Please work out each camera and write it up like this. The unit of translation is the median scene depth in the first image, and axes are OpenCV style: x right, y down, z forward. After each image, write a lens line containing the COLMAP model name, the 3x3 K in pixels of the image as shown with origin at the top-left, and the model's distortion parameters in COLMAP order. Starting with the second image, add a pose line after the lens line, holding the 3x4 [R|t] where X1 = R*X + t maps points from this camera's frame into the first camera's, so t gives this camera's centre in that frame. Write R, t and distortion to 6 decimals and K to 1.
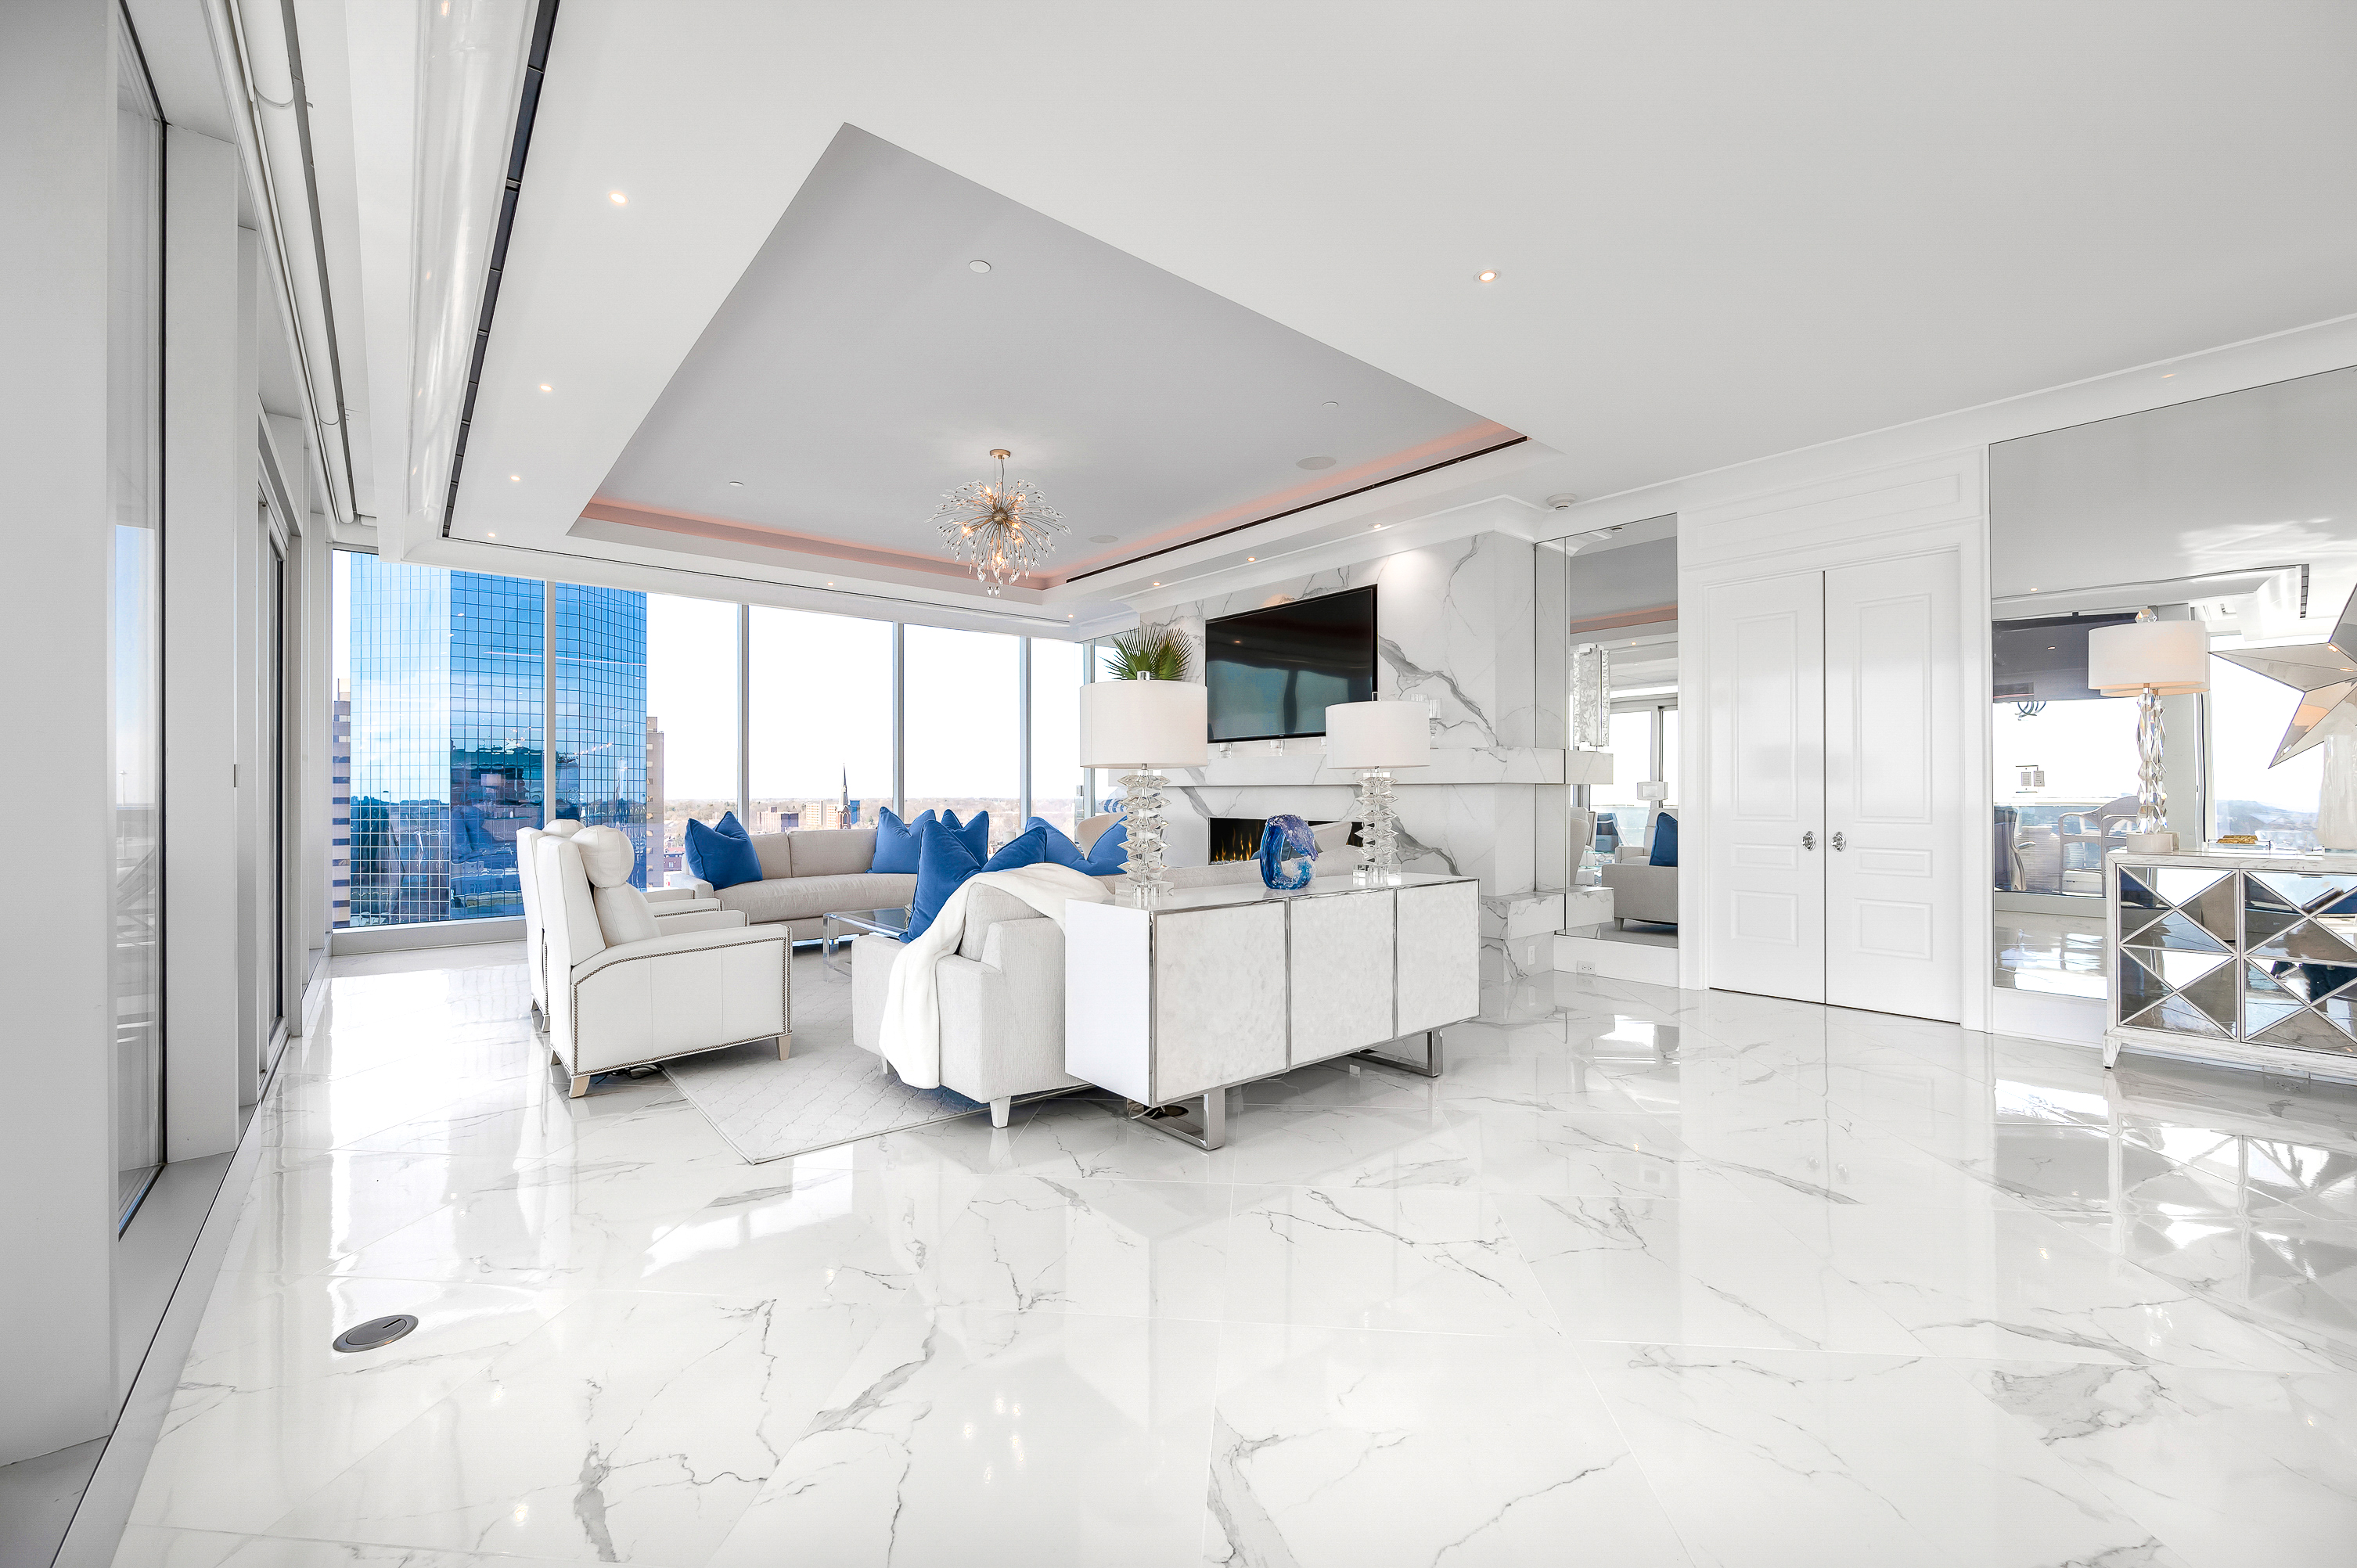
lens RADIAL K [[930.4, 0, 1178.5], [0, 930.4, 784.0], [0, 0, 1]] dist [-0.001354, -0.000049]
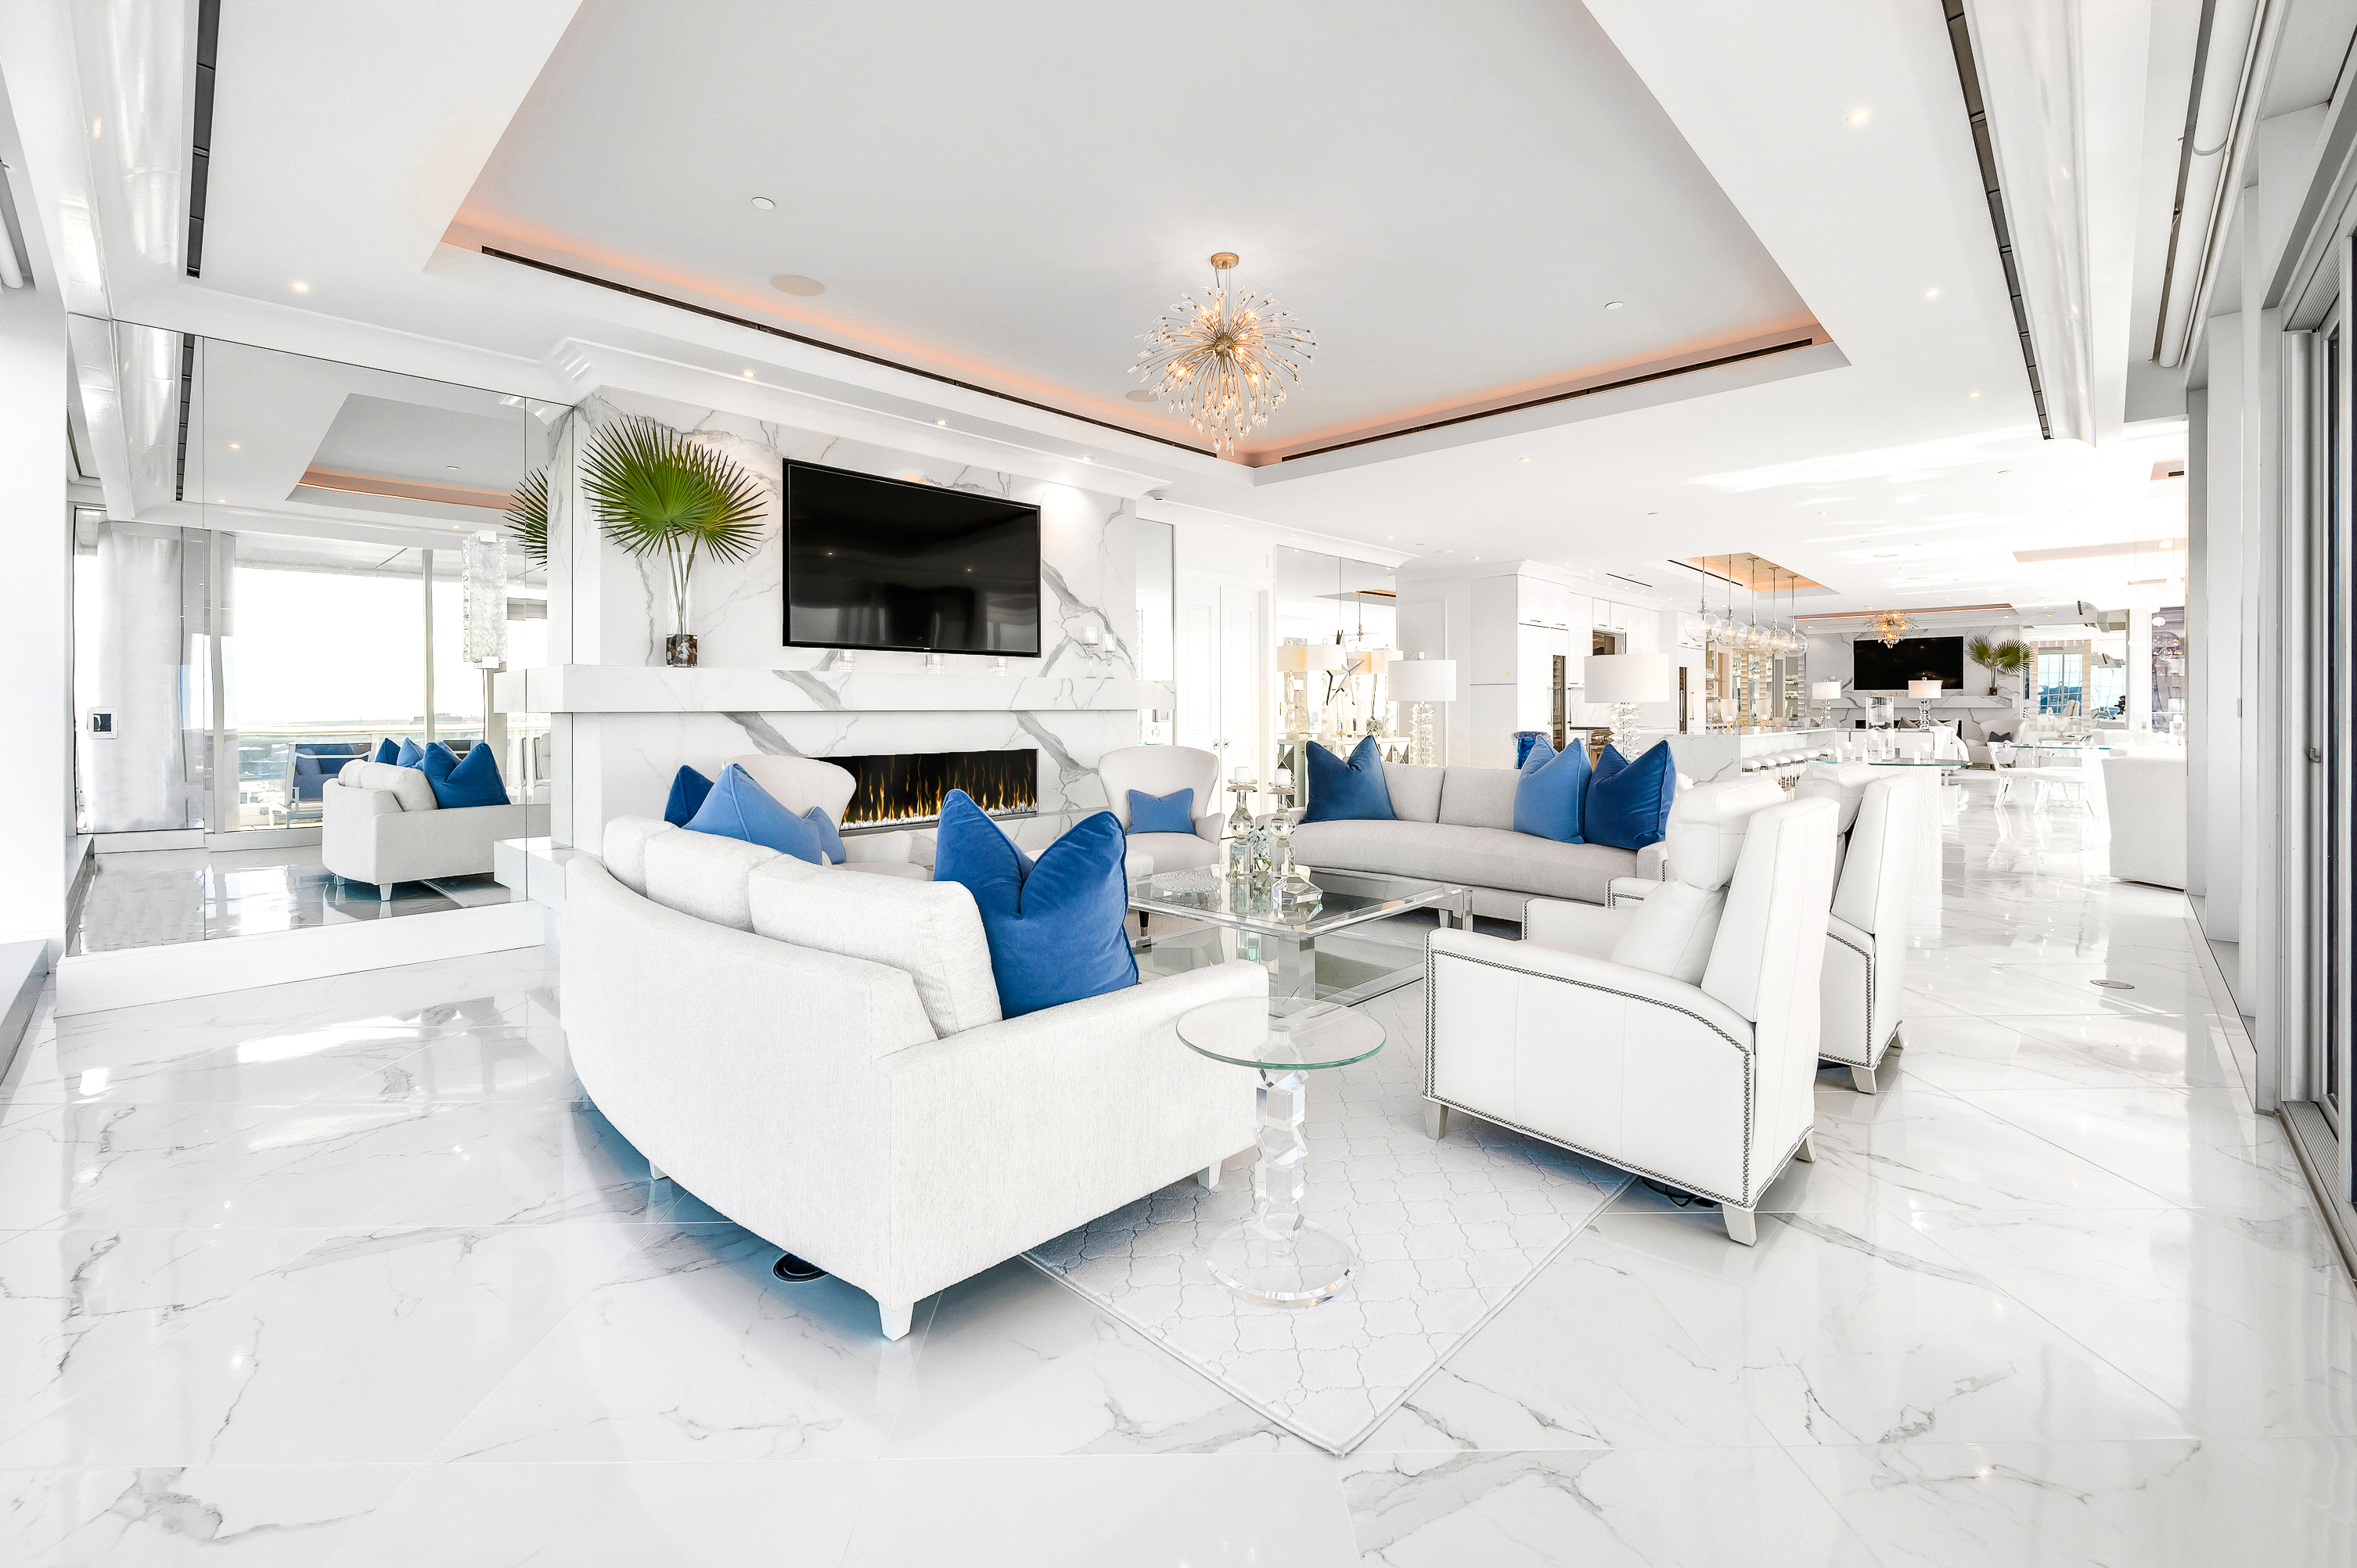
lens RADIAL K [[978.6, 0, 1178.5], [0, 978.6, 707.2], [0, 0, 1]] dist [-0.000762, -0.000172]
pose [[-0.106176, 0.004365, 0.994338, -0.829489], [-0.004871, 0.999976, -0.004910, 0.001411], [-0.994335, -0.005365, -0.106152, 0.966612]]
